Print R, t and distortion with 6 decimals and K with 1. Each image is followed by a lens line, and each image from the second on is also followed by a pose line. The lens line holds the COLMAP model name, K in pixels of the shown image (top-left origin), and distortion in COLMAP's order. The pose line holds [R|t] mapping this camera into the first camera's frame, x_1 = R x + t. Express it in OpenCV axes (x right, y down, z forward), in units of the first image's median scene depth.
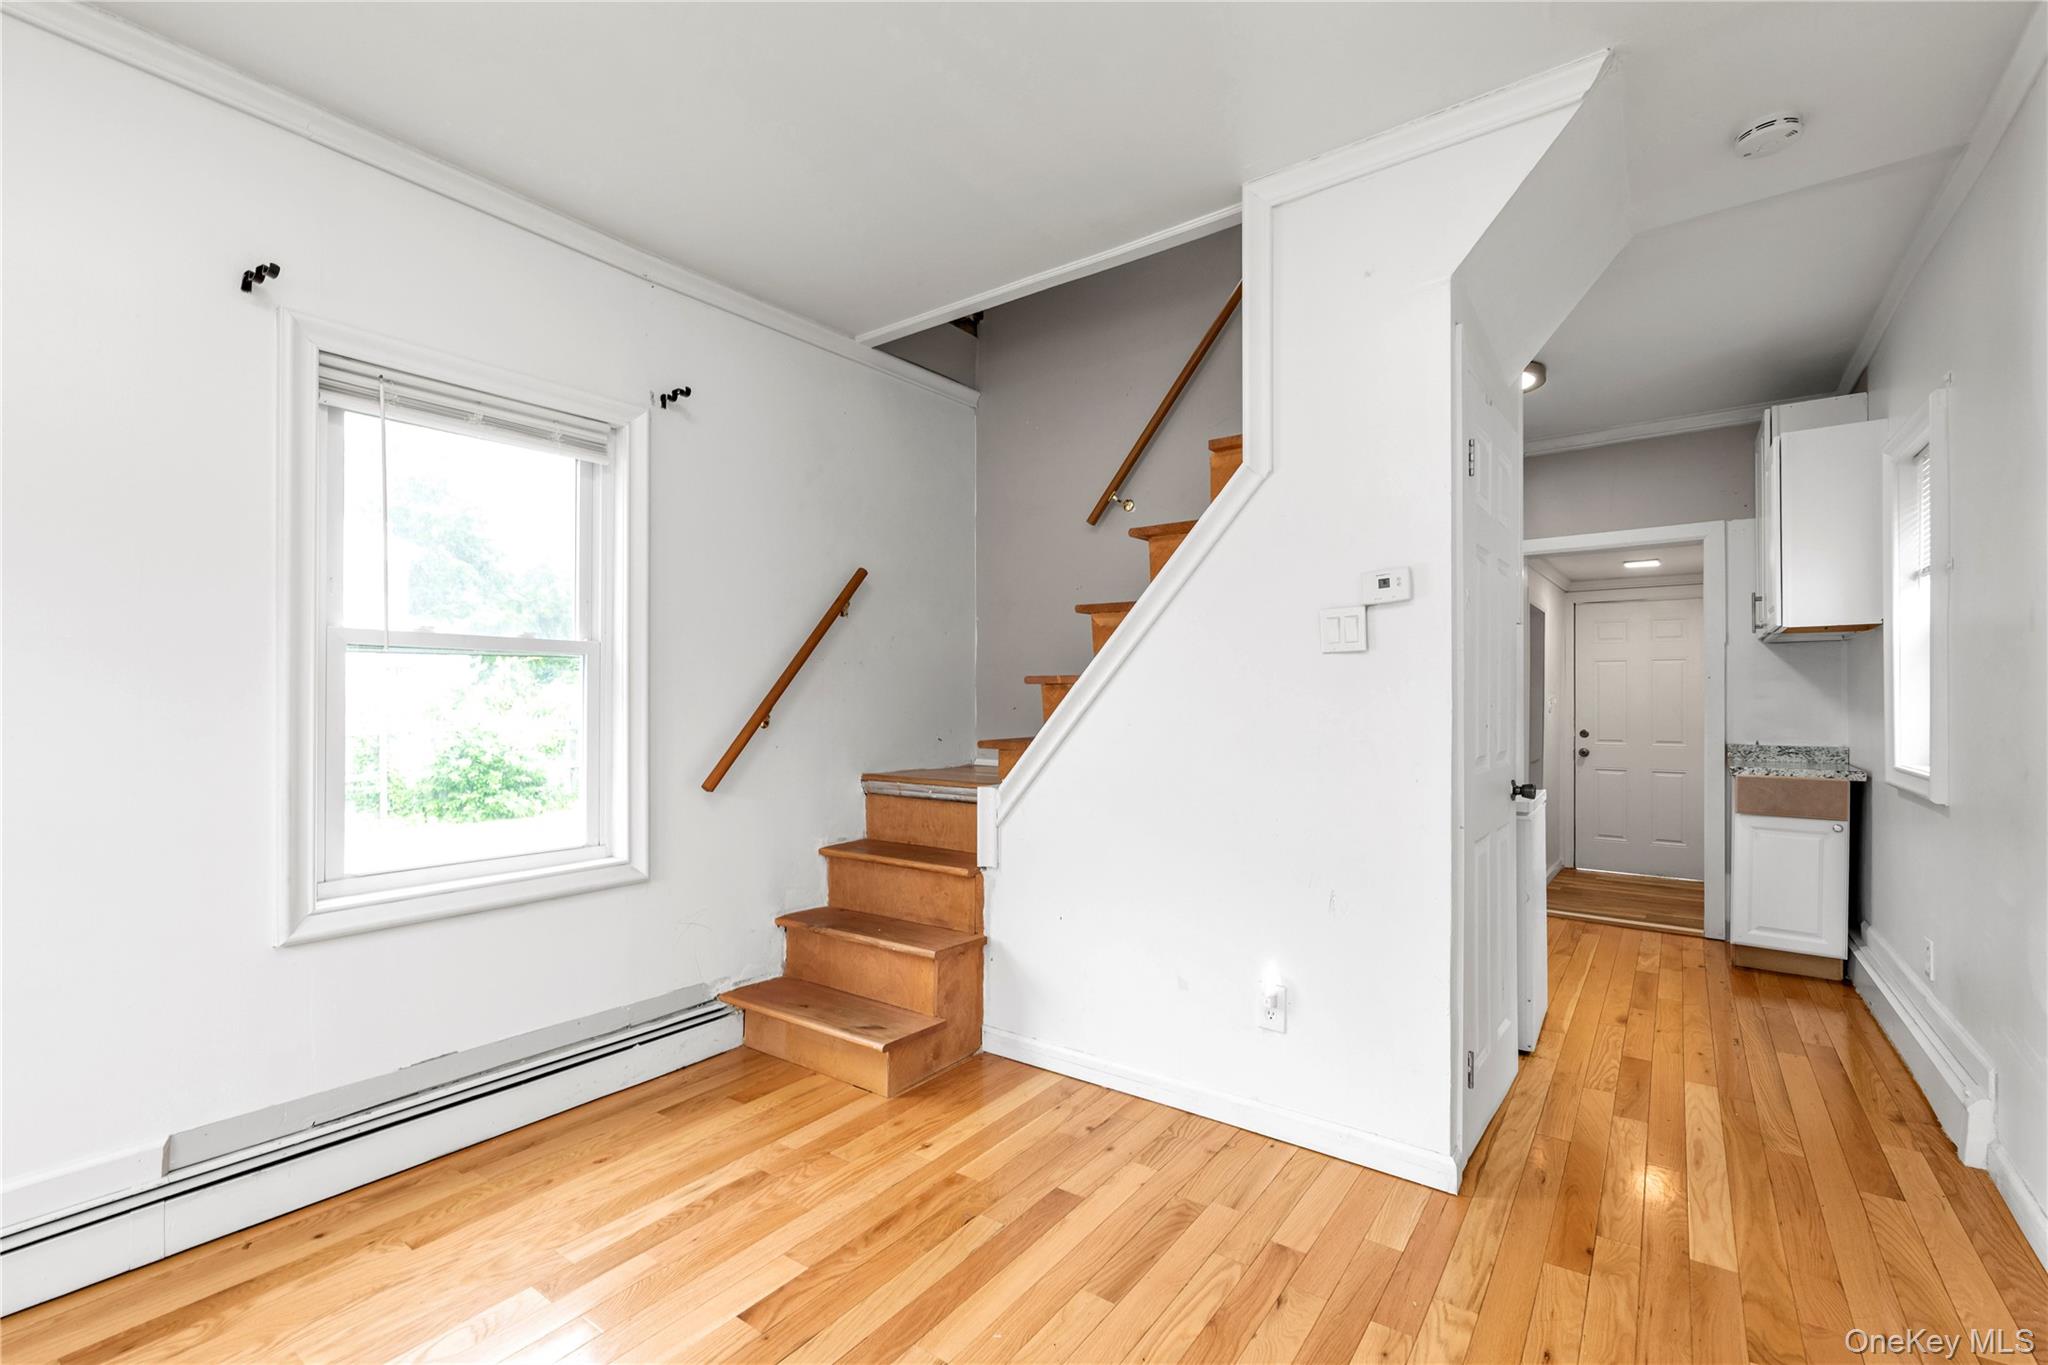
lens RADIAL K [[887.0, 0, 1025.0], [0, 887.0, 694.3], [0, 0, 1]] dist [-0.001748, 0.000497]
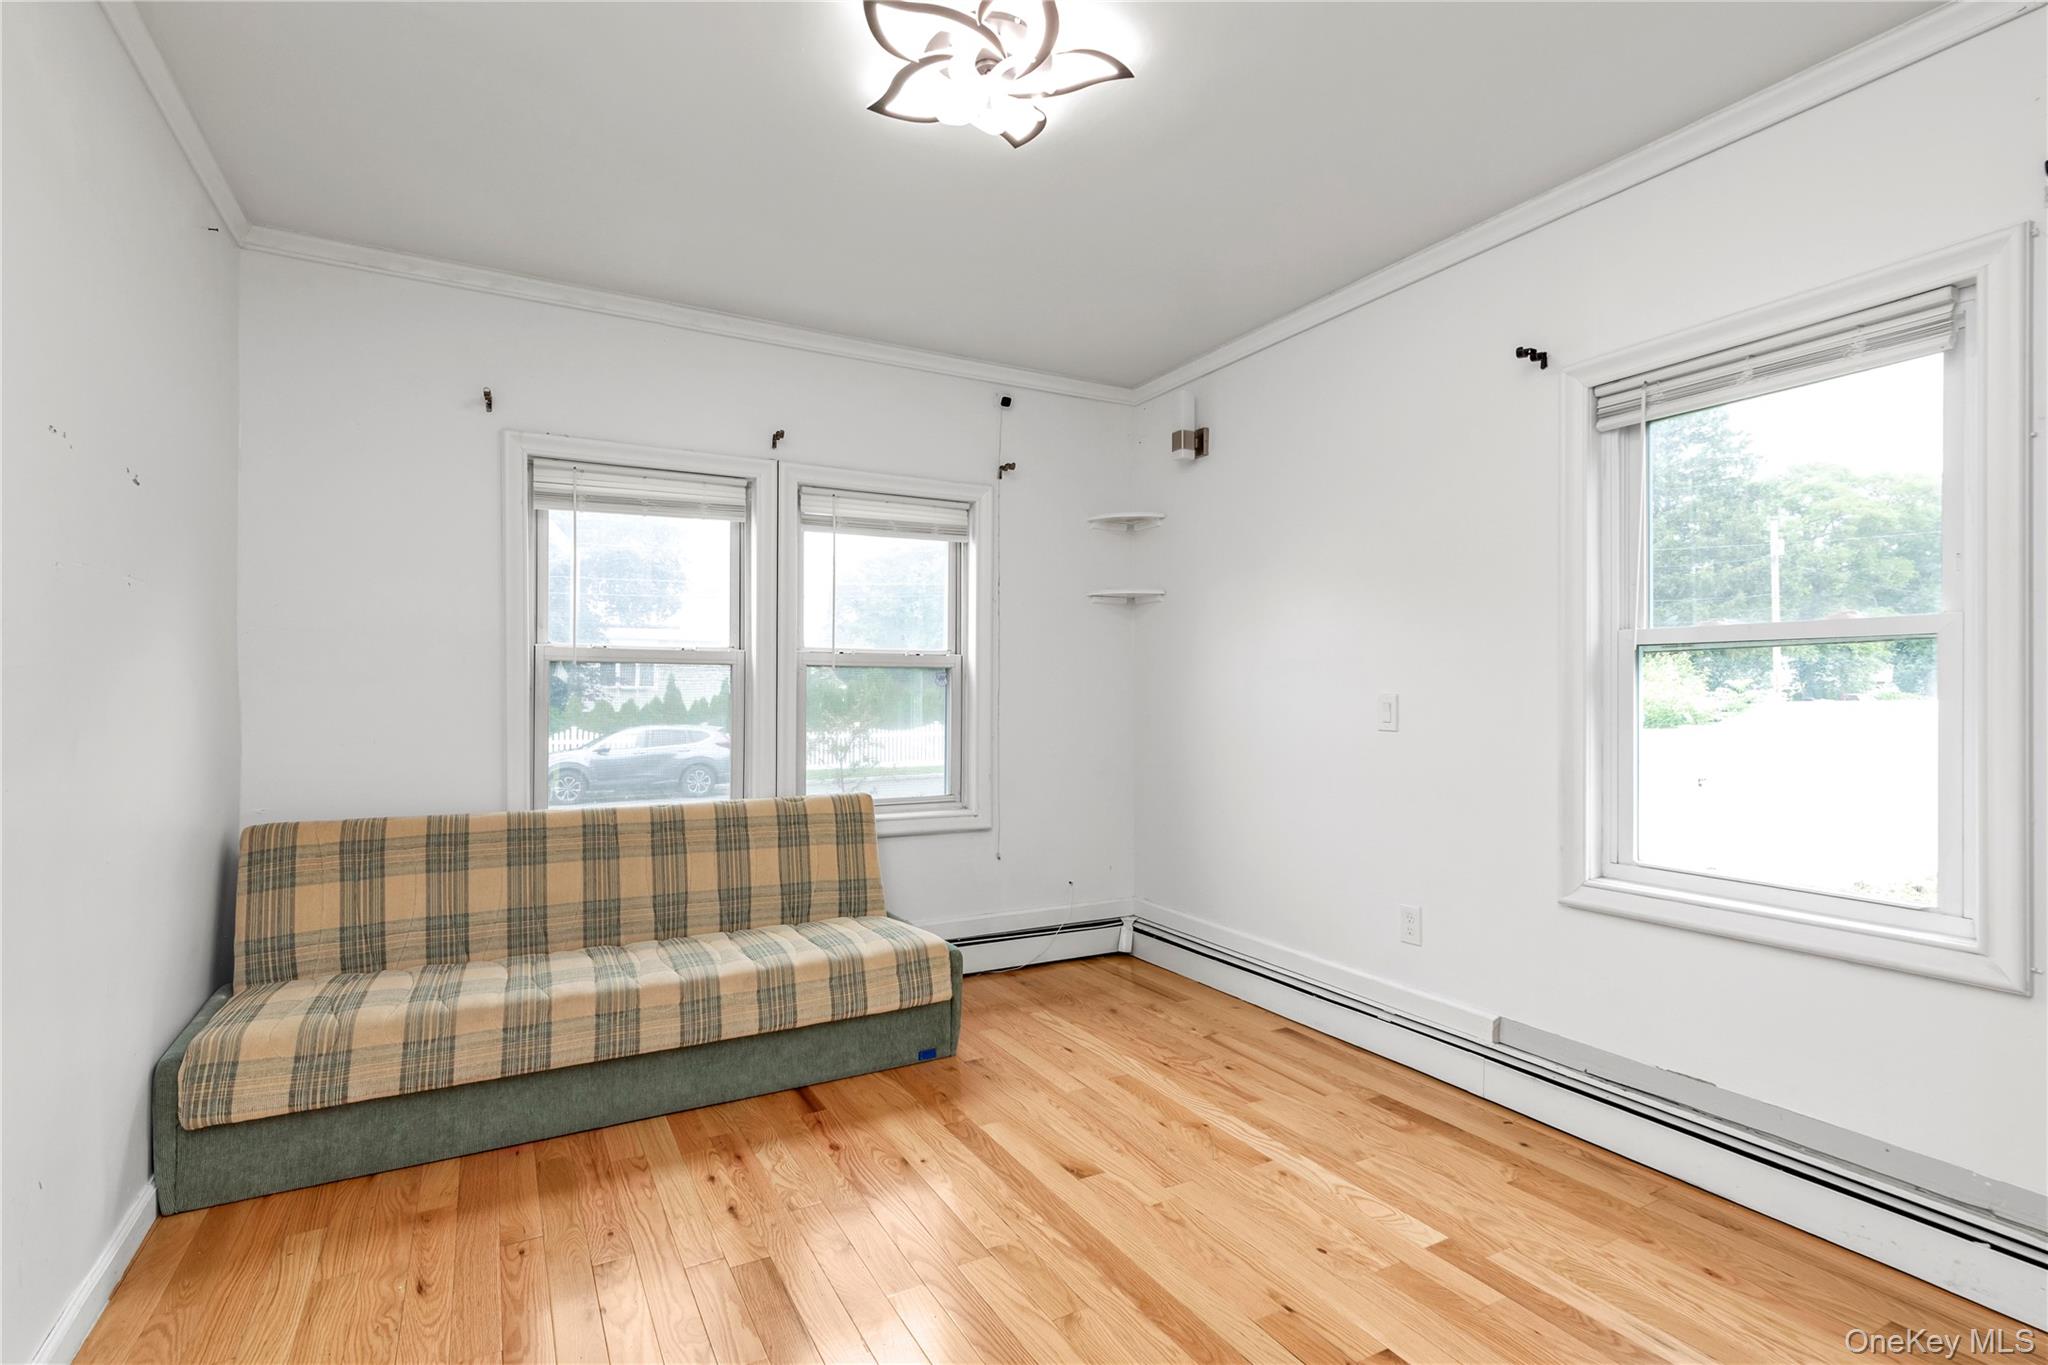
lens RADIAL K [[953.3, 0, 1024.2], [0, 953.3, 688.7], [0, 0, 1]] dist [0.001285, -0.000008]
pose [[-0.423425, -0.010031, -0.905875, 0.634048], [0.000645, 0.999935, -0.011374, 0.008998], [0.905931, -0.005401, -0.423391, 0.895538]]
